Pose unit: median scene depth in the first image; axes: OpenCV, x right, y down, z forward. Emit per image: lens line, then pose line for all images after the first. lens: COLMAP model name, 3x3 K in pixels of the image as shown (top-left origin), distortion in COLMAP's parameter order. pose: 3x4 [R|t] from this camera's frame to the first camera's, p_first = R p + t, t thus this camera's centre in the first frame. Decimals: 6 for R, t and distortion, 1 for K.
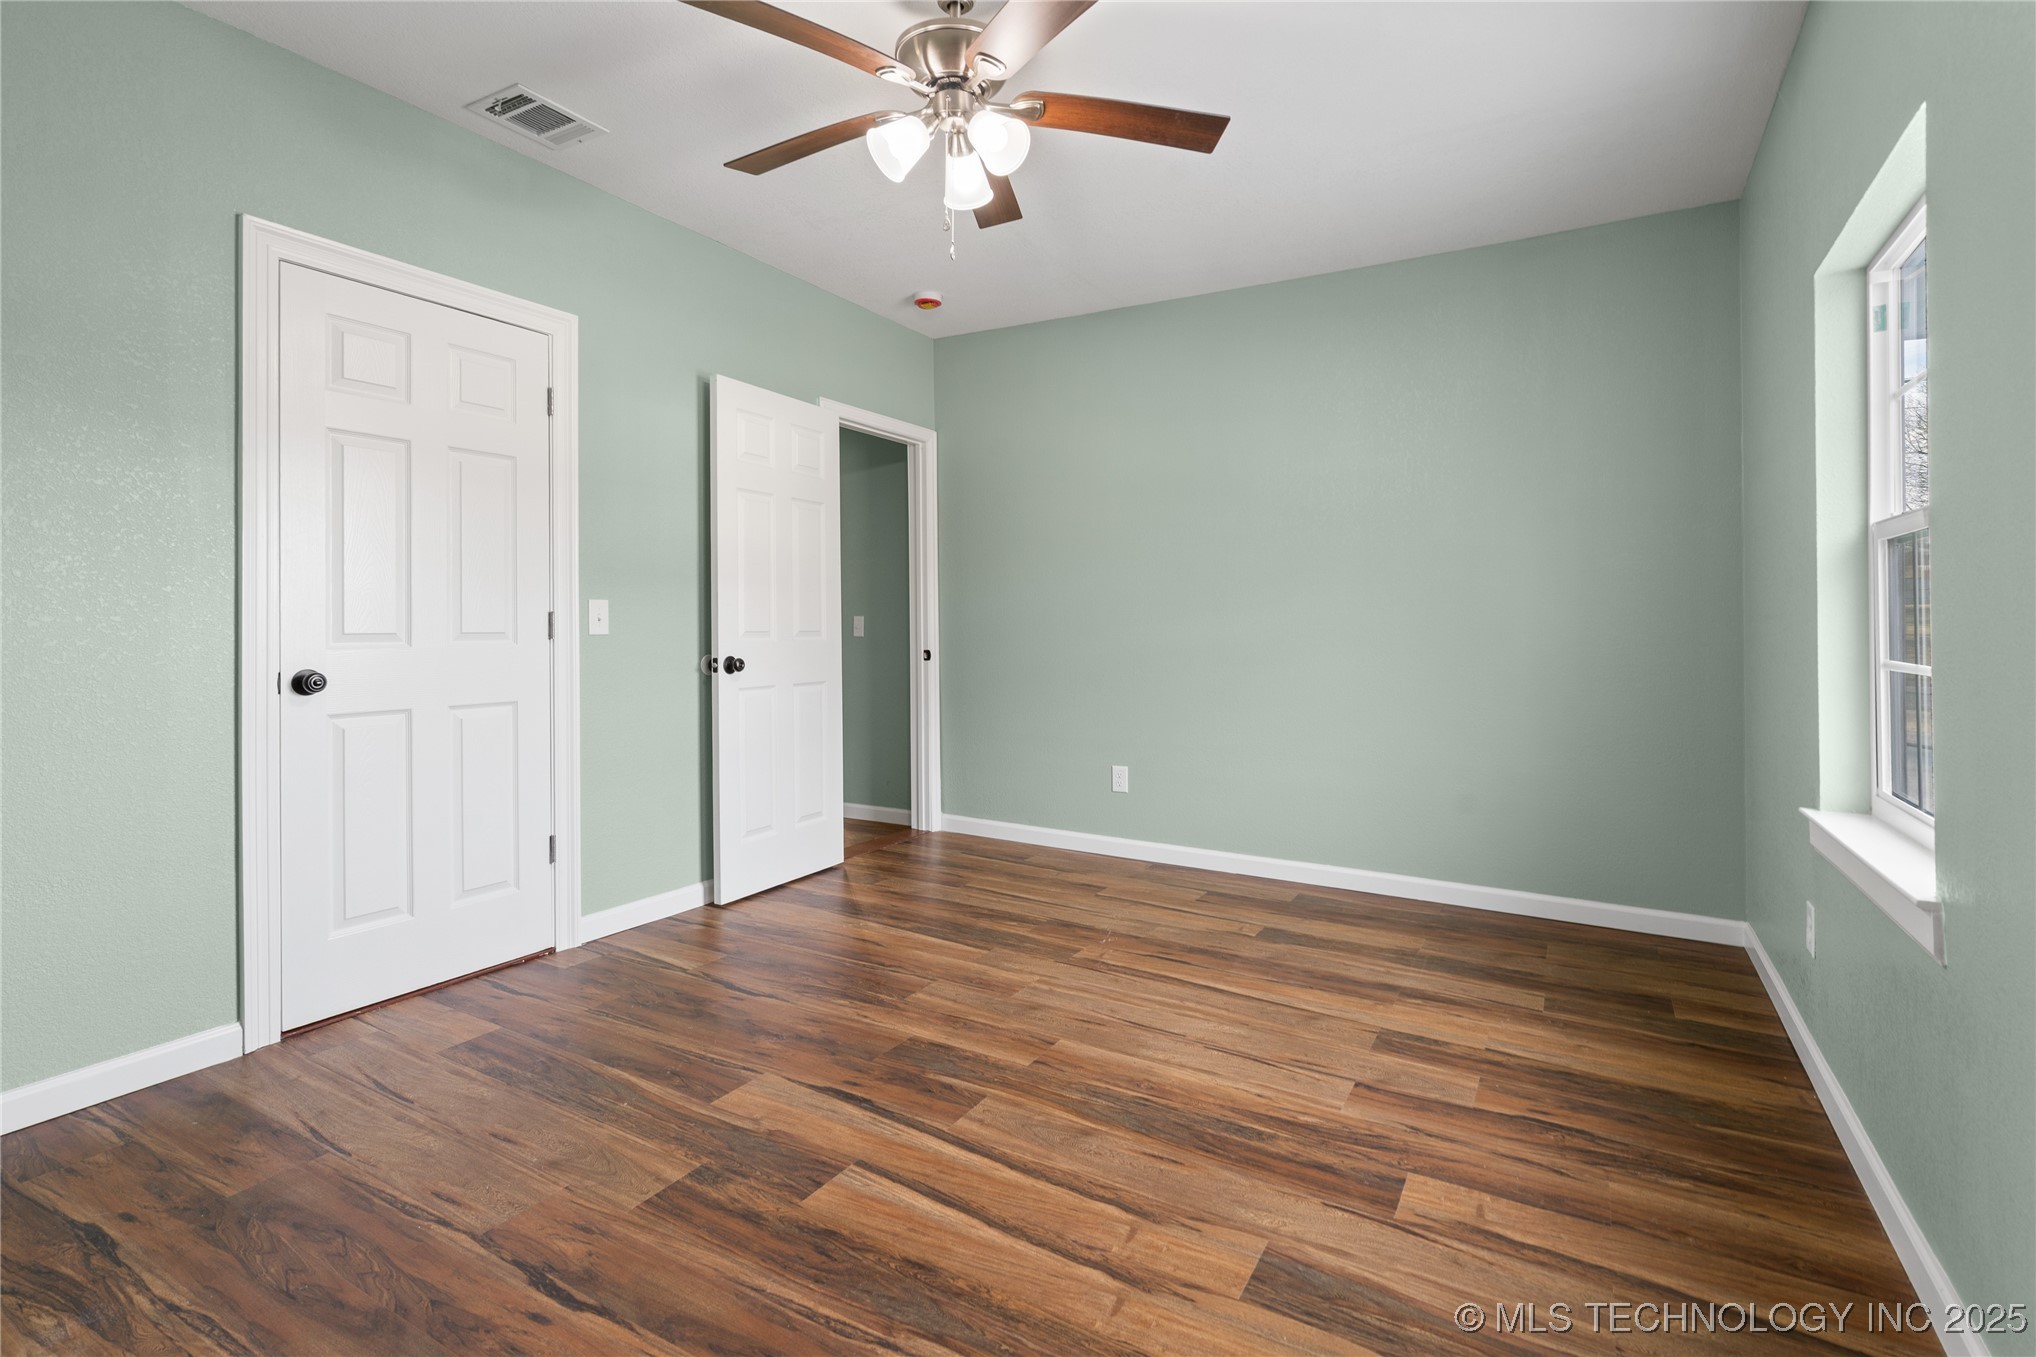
lens RADIAL K [[943.6, 0, 1015.5], [0, 943.6, 678.7], [0, 0, 1]] dist [-0.000949, 0.000868]
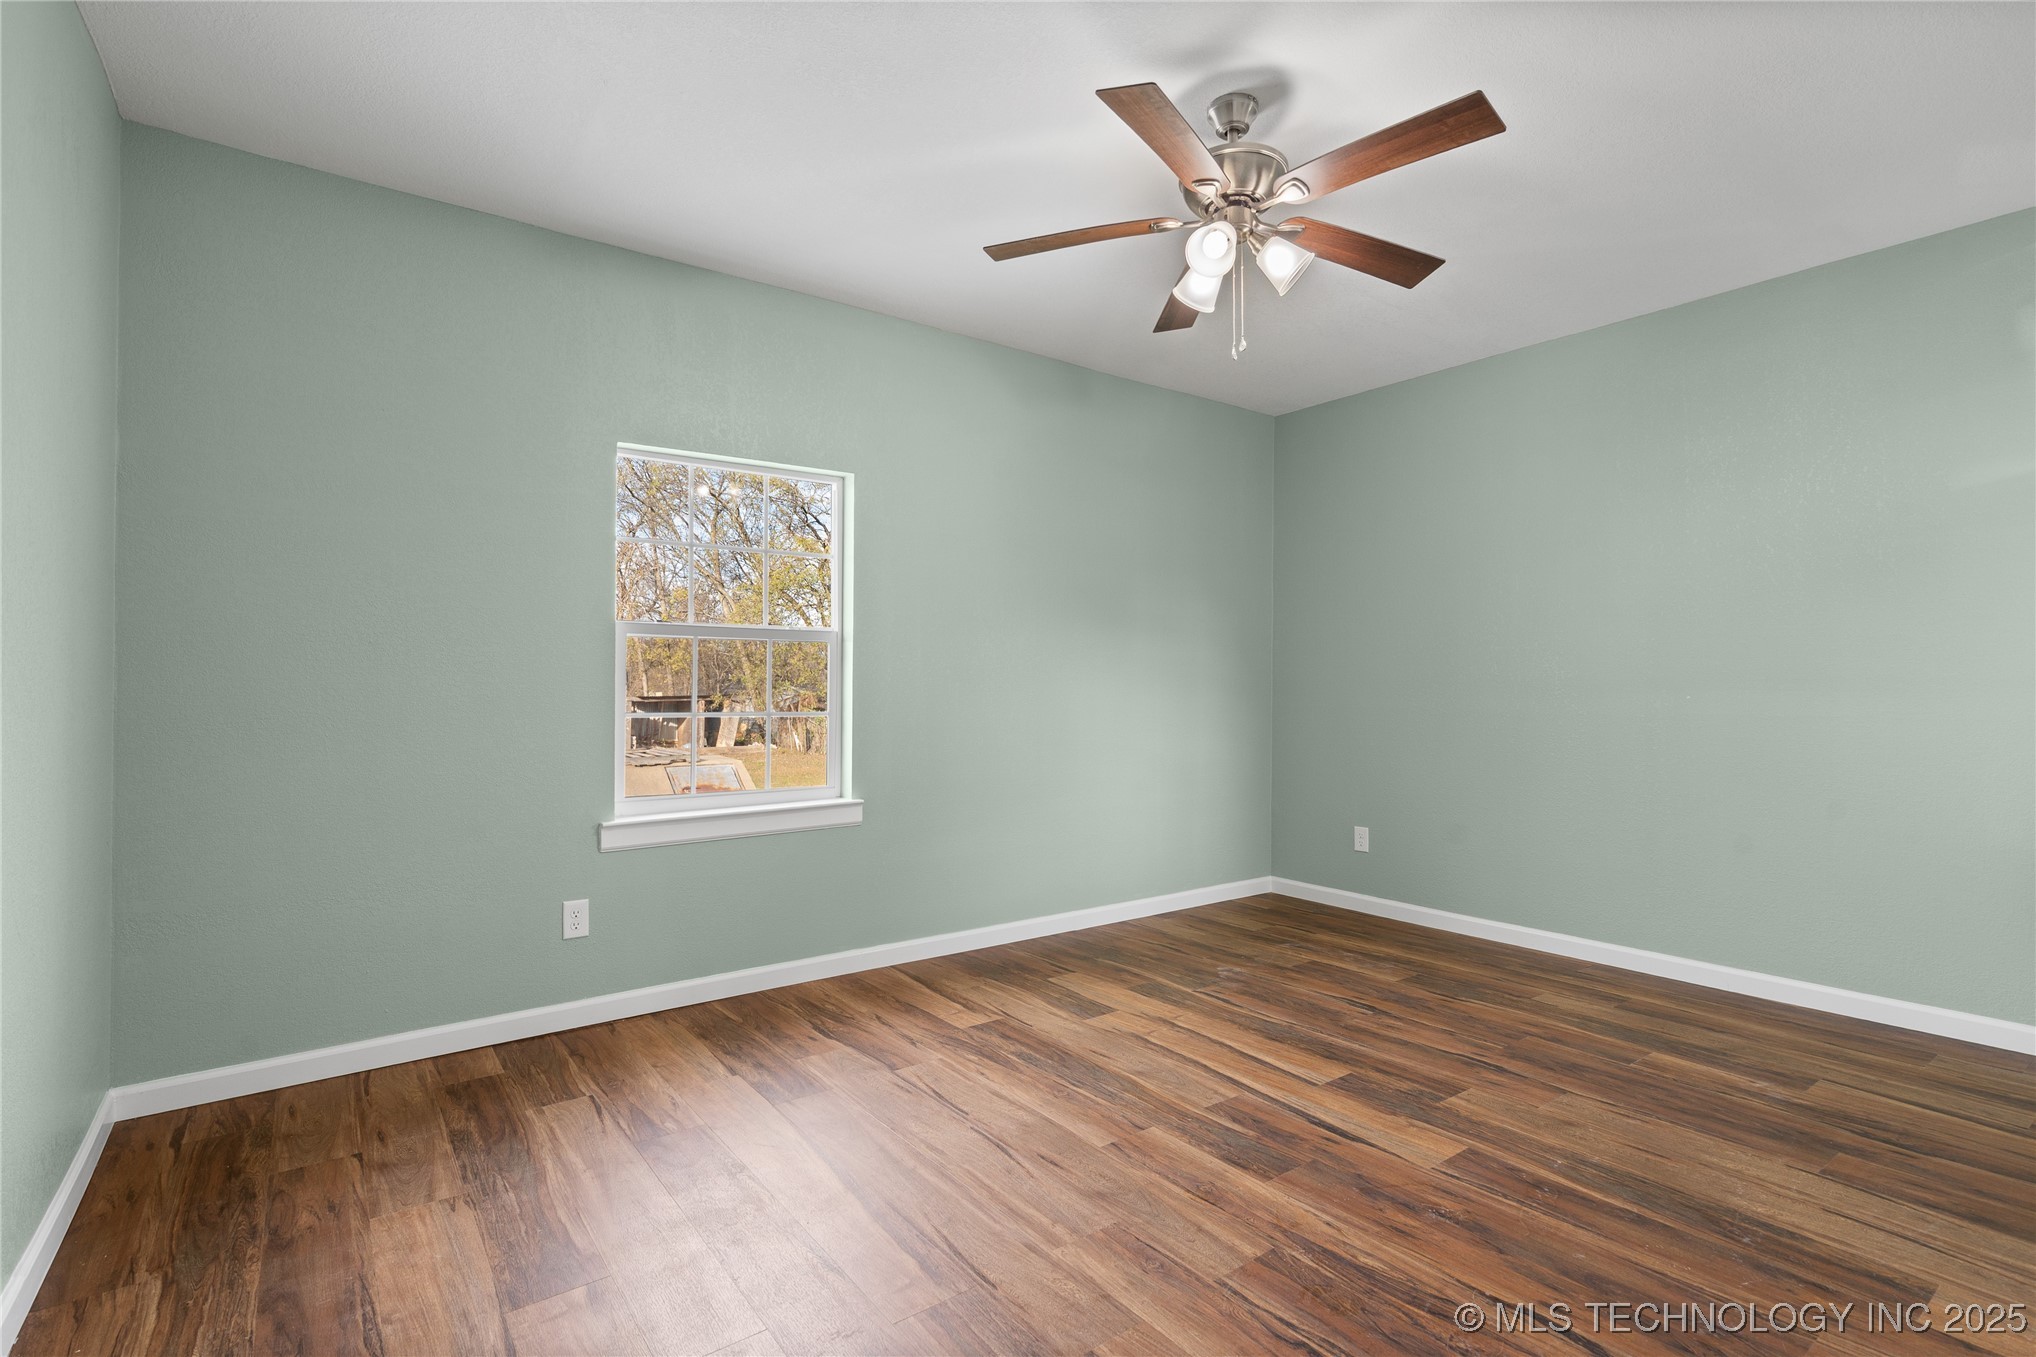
lens RADIAL K [[943.6, 0, 1015.5], [0, 943.6, 678.7], [0, 0, 1]] dist [-0.000949, 0.000868]
pose [[-0.917618, 0.001419, 0.397462, -0.292228], [0.021434, 0.998715, 0.045918, -0.139262], [-0.396886, 0.050655, -0.916469, 2.243475]]
